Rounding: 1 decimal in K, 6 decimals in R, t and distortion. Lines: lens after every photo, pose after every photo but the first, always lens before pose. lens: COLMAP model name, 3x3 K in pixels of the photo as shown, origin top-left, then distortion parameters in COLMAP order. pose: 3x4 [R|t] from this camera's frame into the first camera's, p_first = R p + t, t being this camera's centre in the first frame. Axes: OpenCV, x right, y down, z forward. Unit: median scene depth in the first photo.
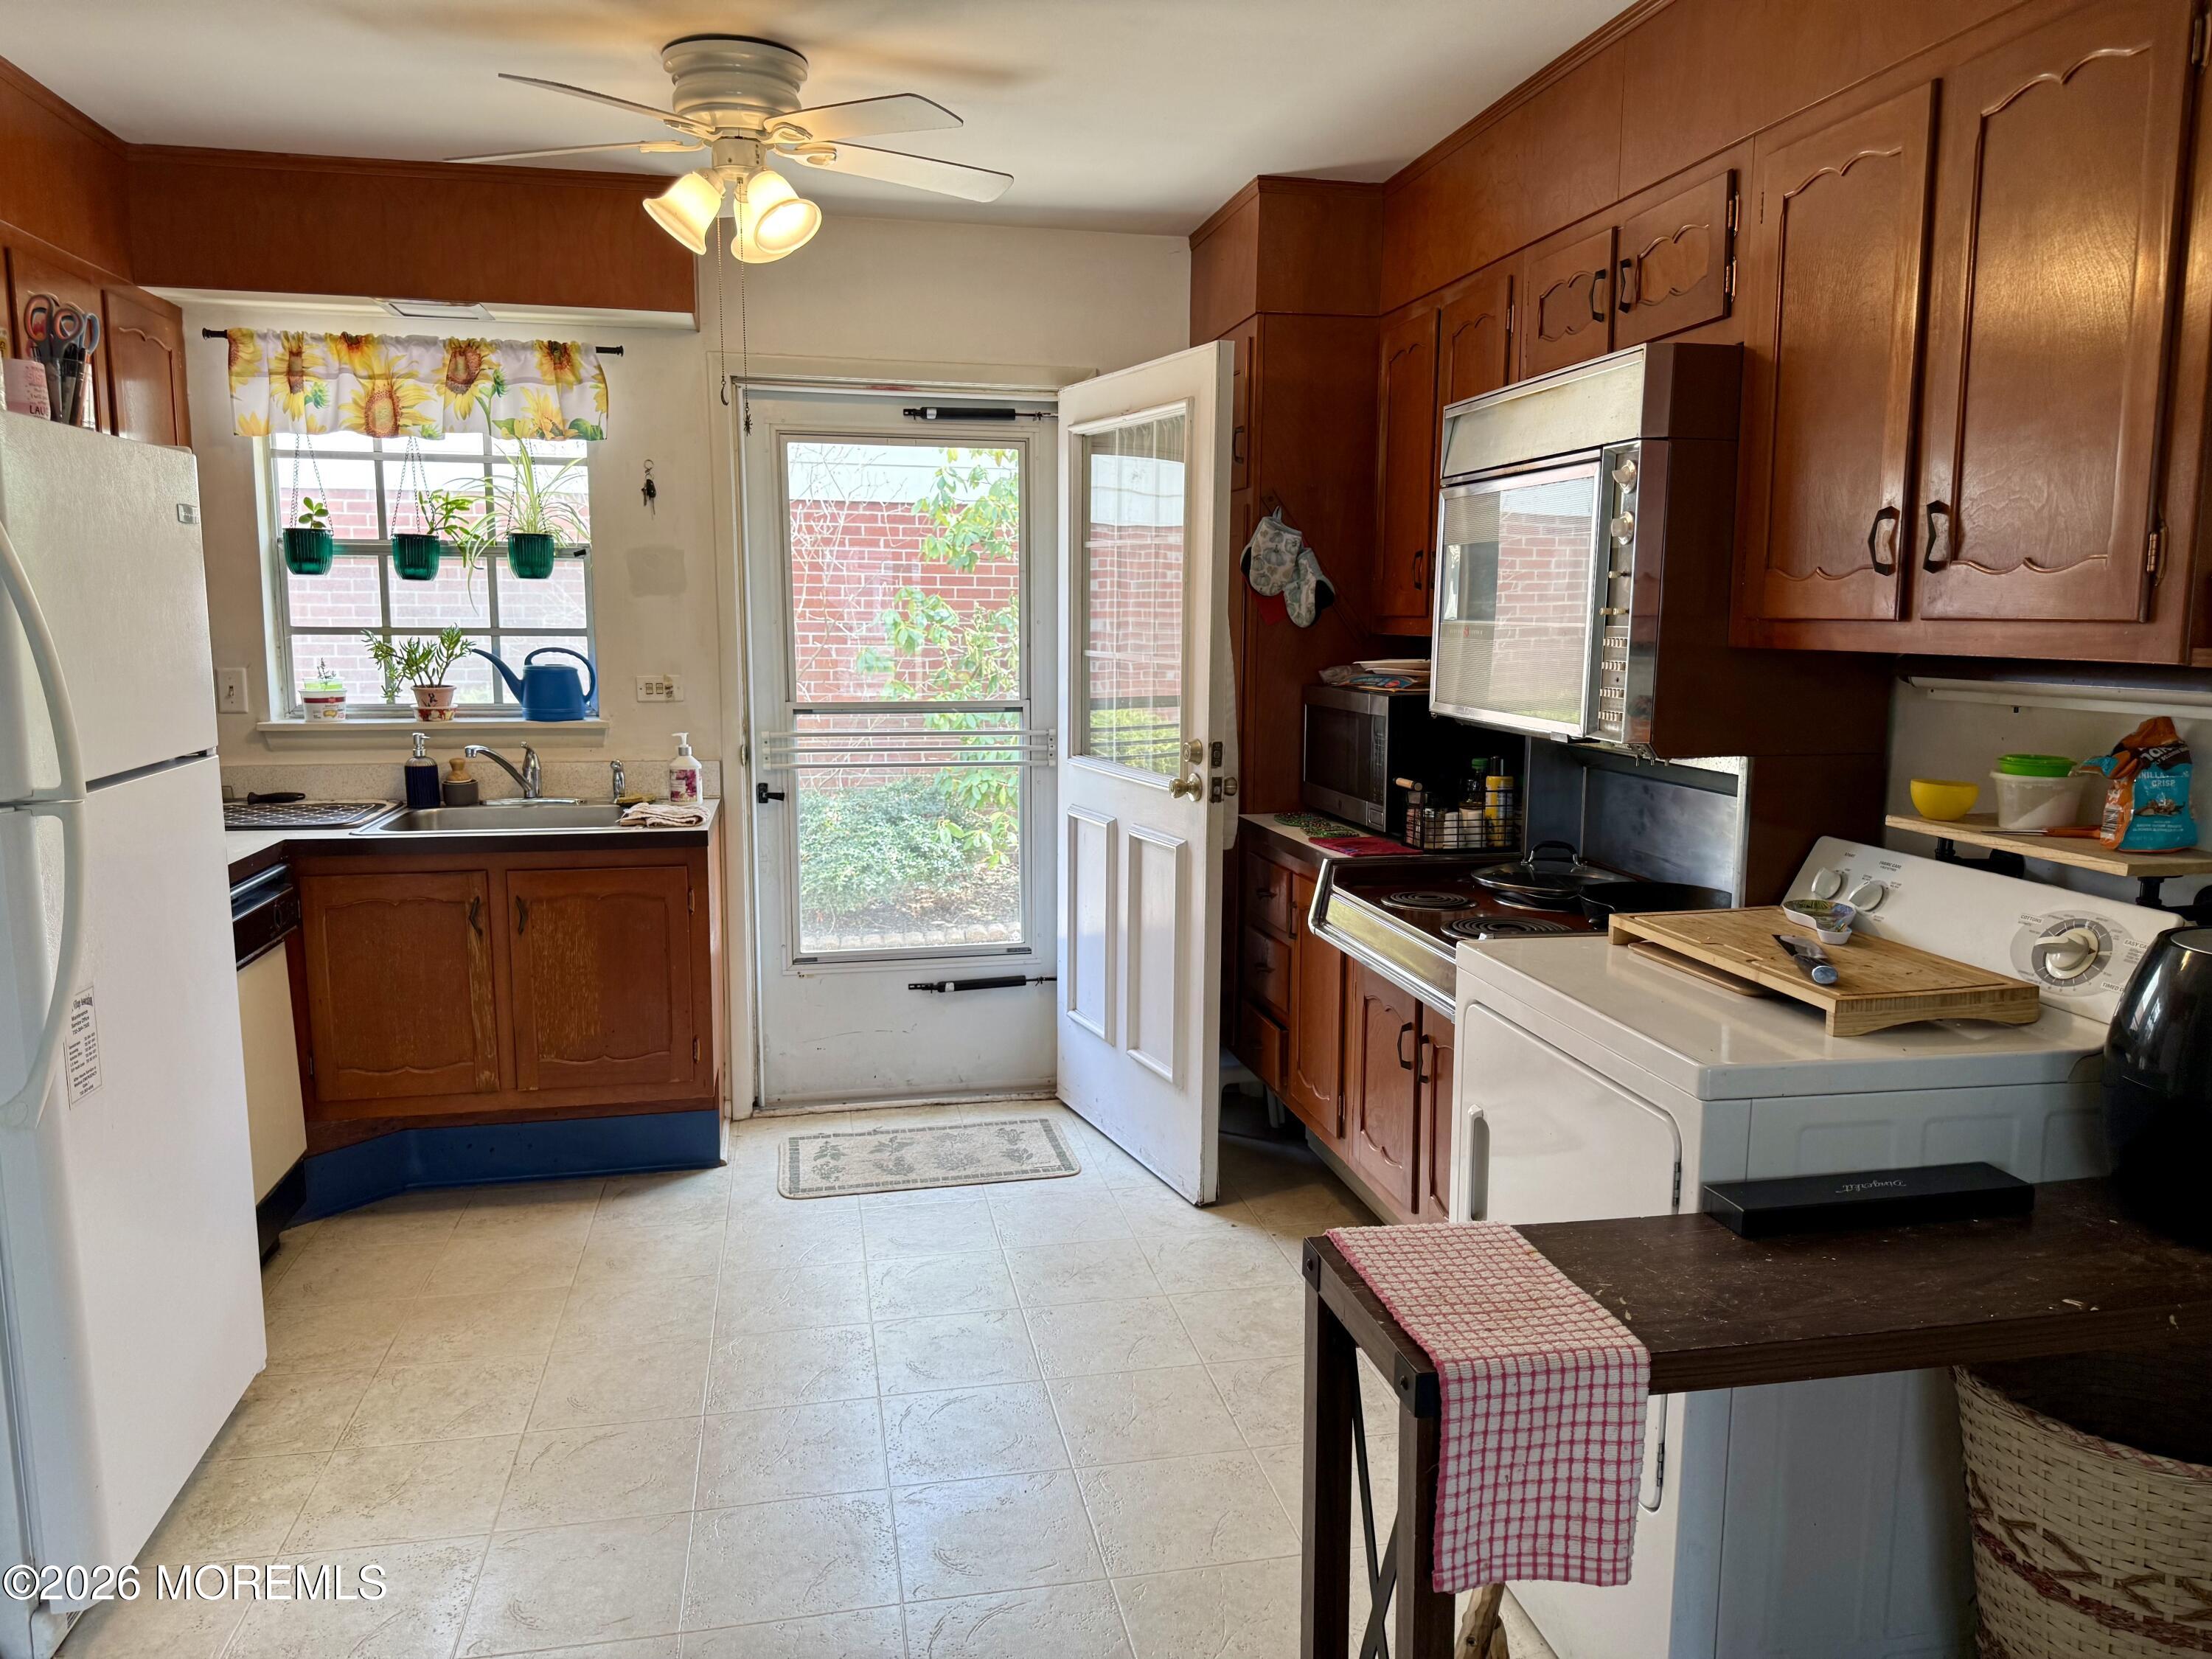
lens RADIAL K [[1541.5, 0, 1139.2], [0, 1541.5, 831.8], [0, 0, 1]] dist [0.083060, -0.155442]
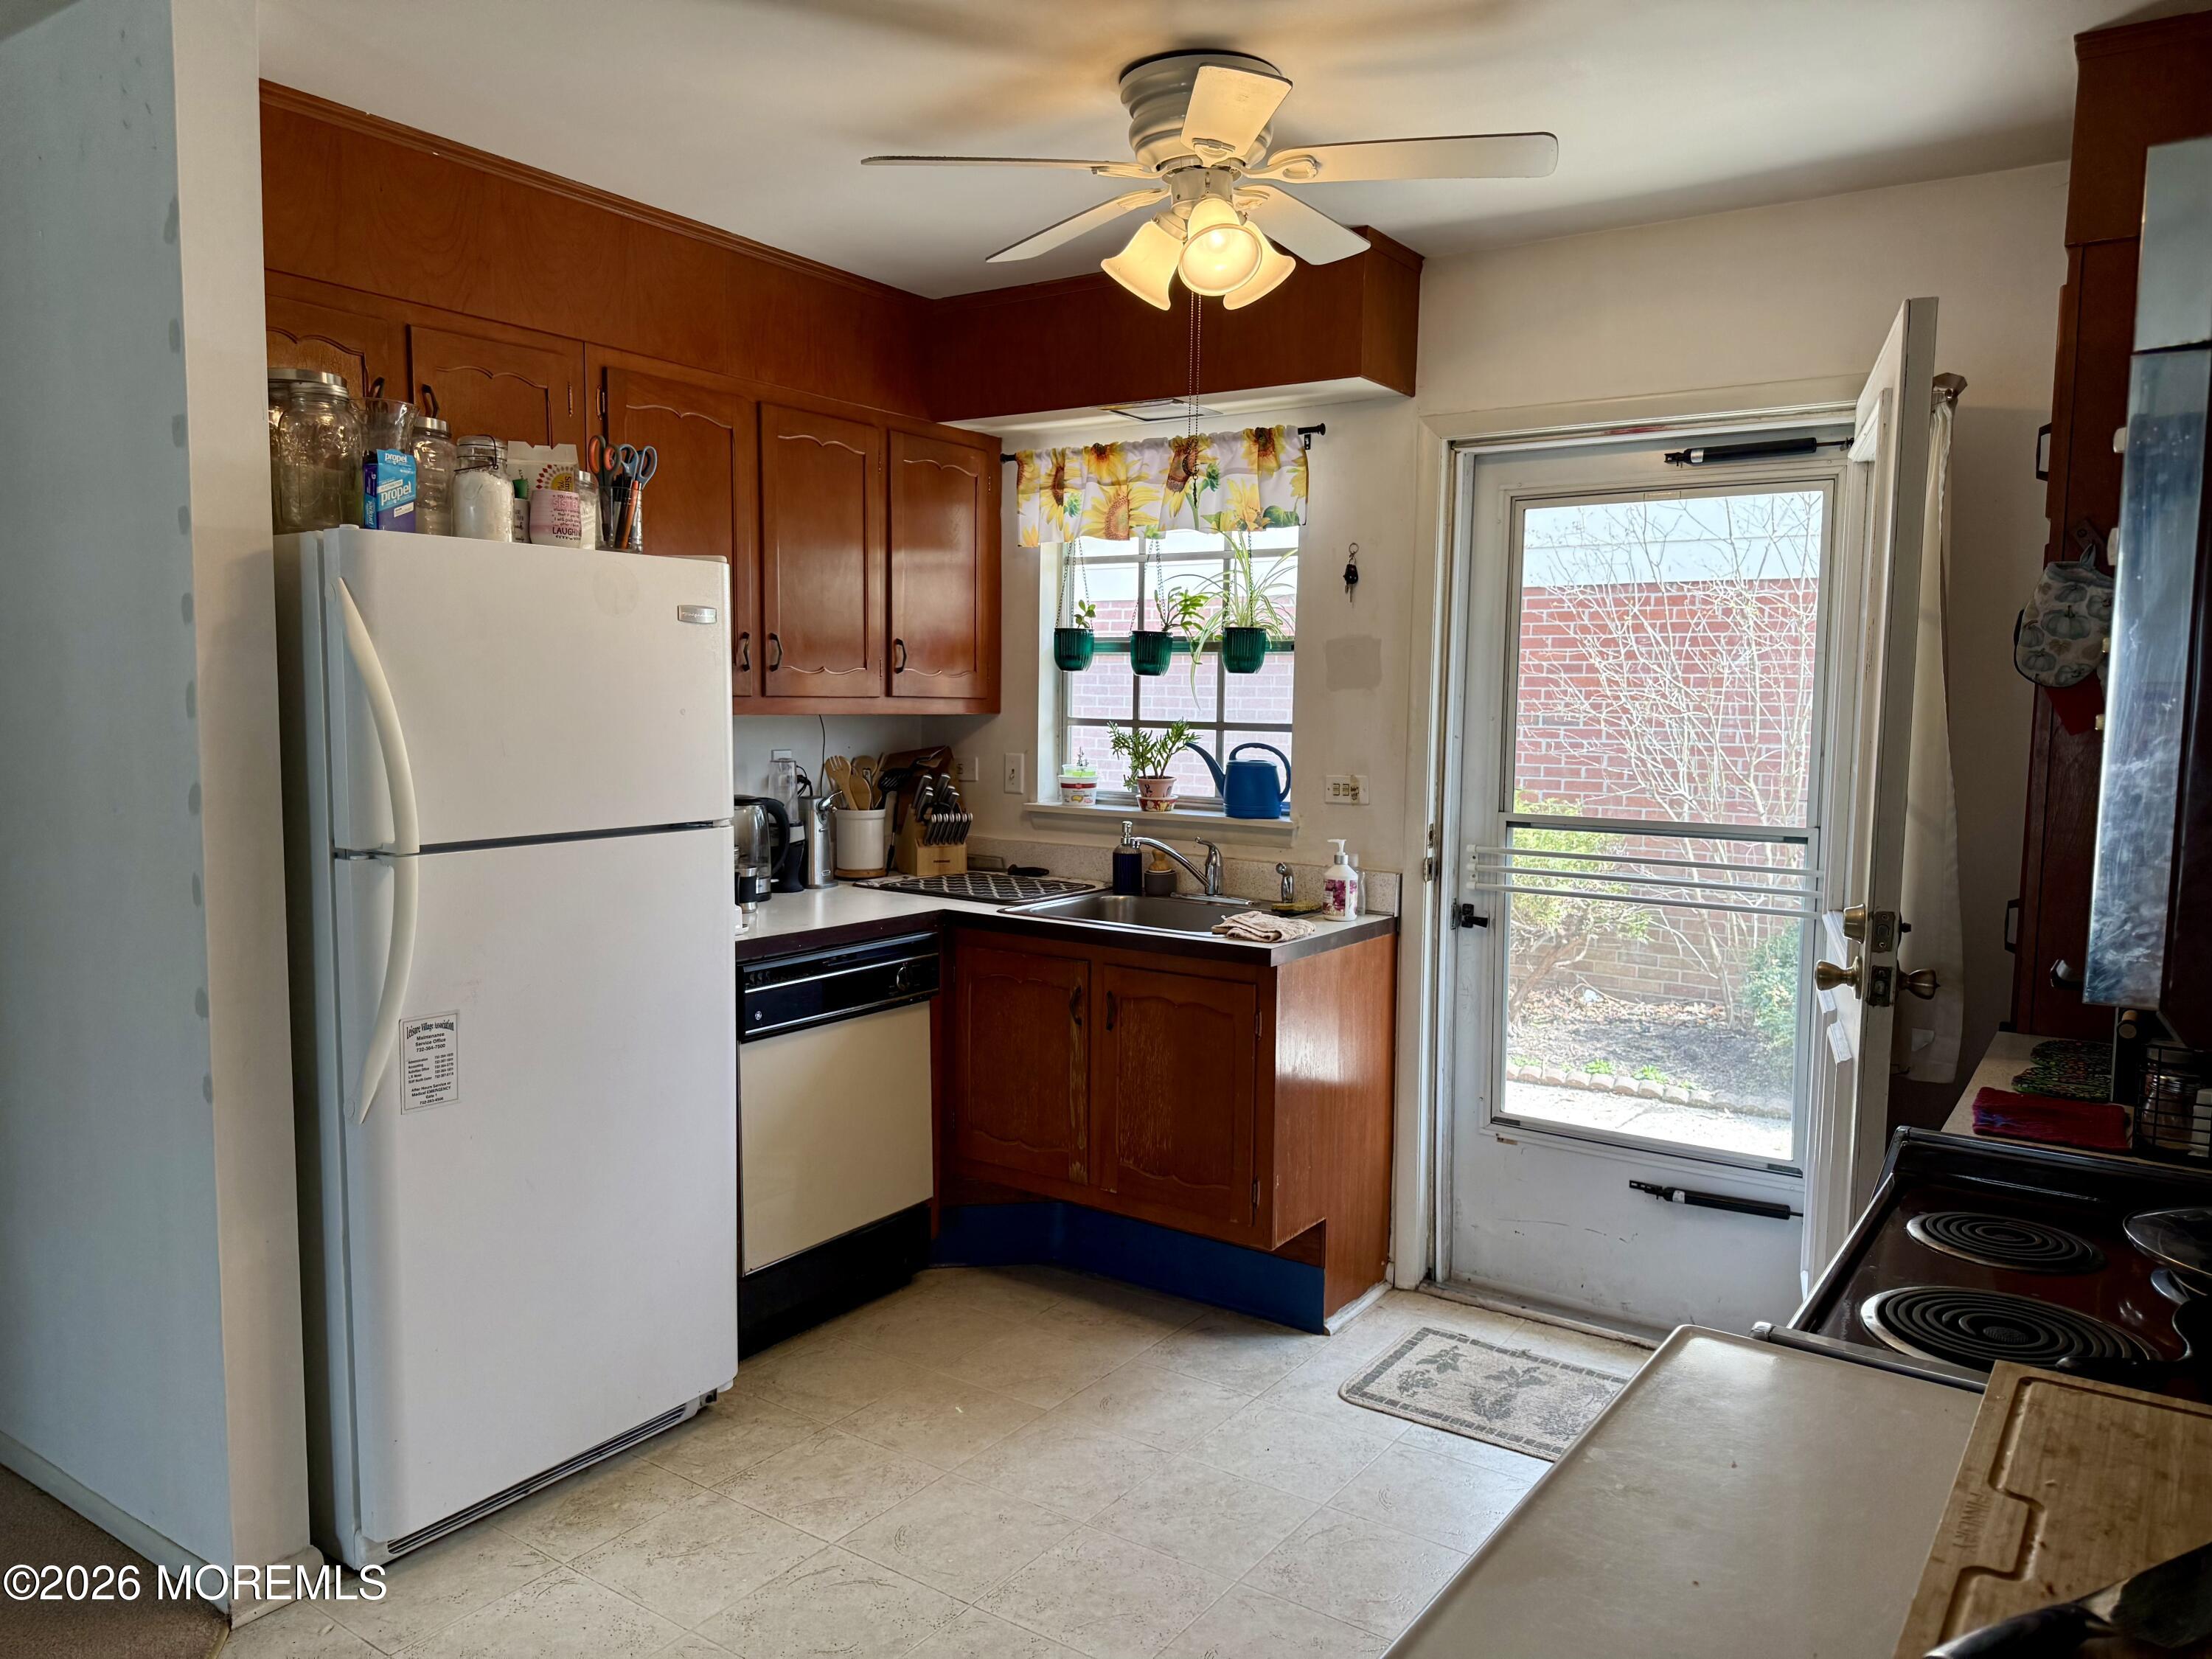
lens RADIAL K [[1544.0, 0, 1106.0], [0, 1544.0, 829.5], [0, 0, 1]] dist [0.147498, -0.313320]
pose [[0.674652, 0.067033, -0.735086, 0.277887], [-0.114110, 0.993367, -0.014143, -0.041132], [0.729262, 0.093423, 0.677827, 0.287479]]
